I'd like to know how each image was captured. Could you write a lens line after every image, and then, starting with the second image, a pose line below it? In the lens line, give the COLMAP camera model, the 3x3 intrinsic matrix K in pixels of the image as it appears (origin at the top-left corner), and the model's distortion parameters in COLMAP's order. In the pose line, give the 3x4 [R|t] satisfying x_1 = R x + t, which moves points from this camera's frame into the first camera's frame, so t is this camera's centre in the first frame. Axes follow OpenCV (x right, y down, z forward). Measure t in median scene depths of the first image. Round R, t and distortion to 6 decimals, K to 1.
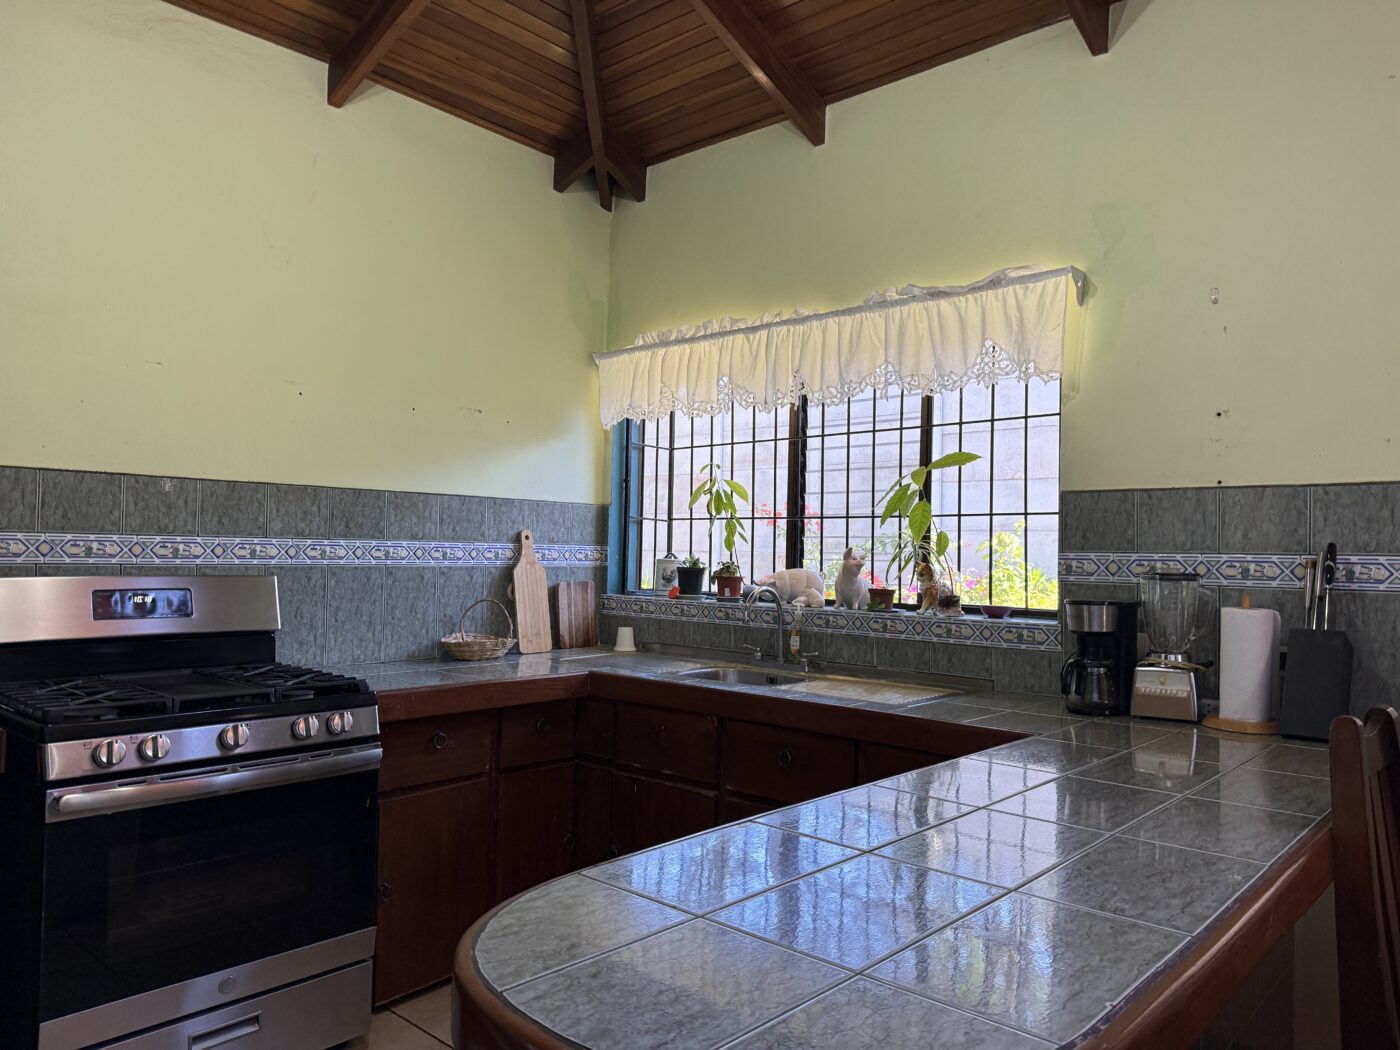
lens RADIAL K [[983.4, 0, 713.7], [0, 983.4, 518.4], [0, 0, 1]] dist [0.033194, -0.045968]
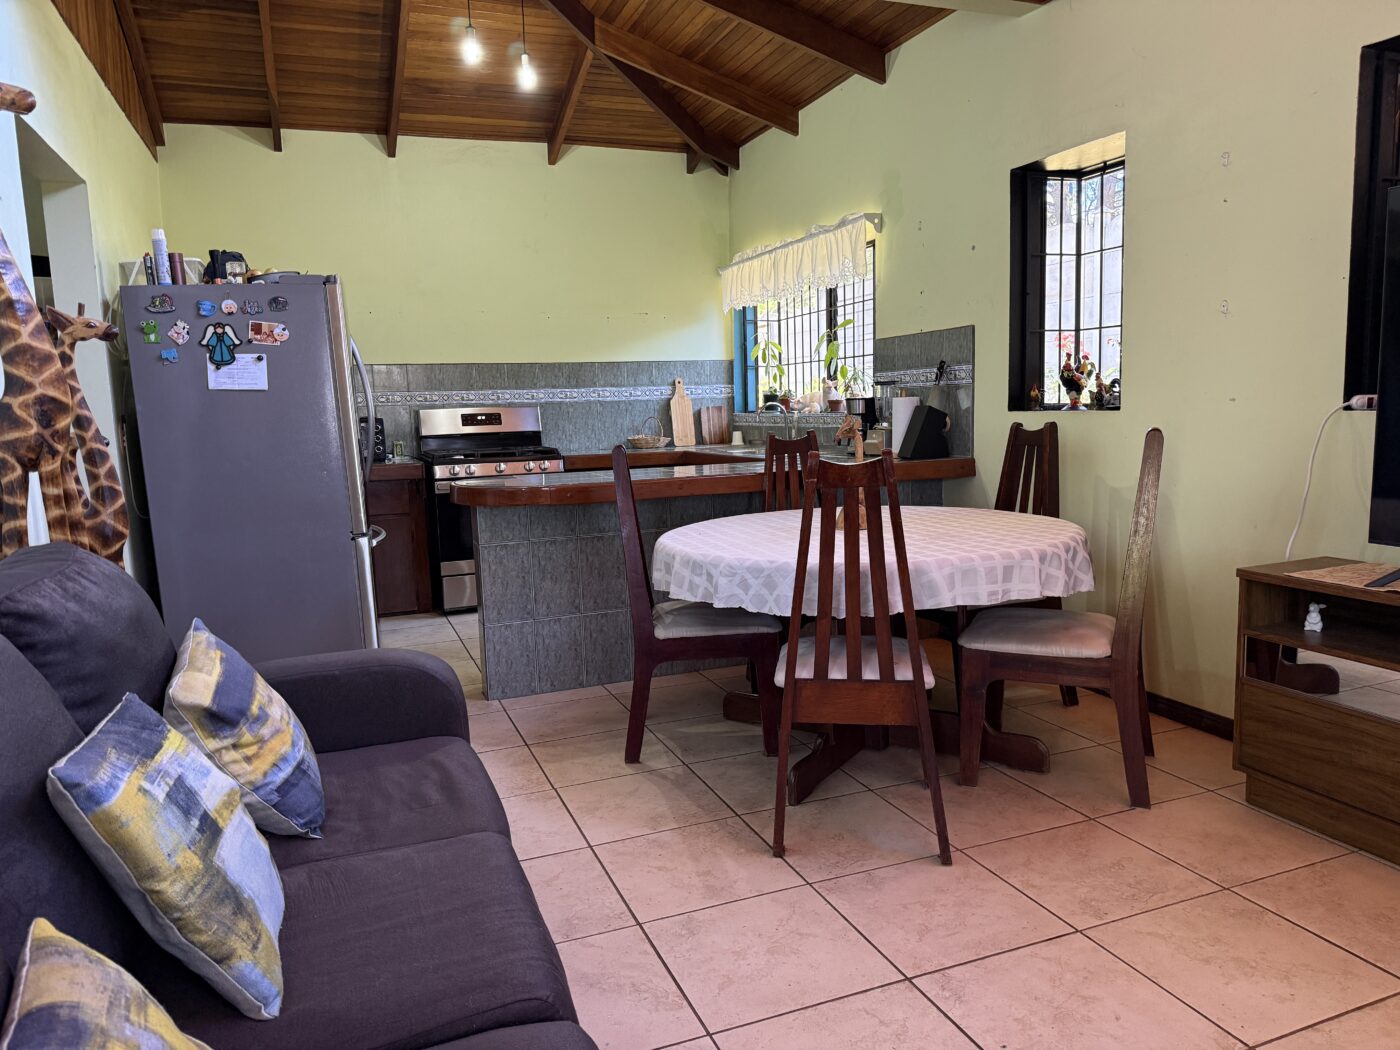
lens RADIAL K [[983.4, 0, 695.6], [0, 983.4, 534.2], [0, 0, 1]] dist [0.033194, -0.045968]
pose [[0.884731, 0.014817, -0.465867, 0.685136], [0.063394, 0.986382, 0.151765, 0.022667], [0.461771, -0.163804, 0.871743, -0.600893]]
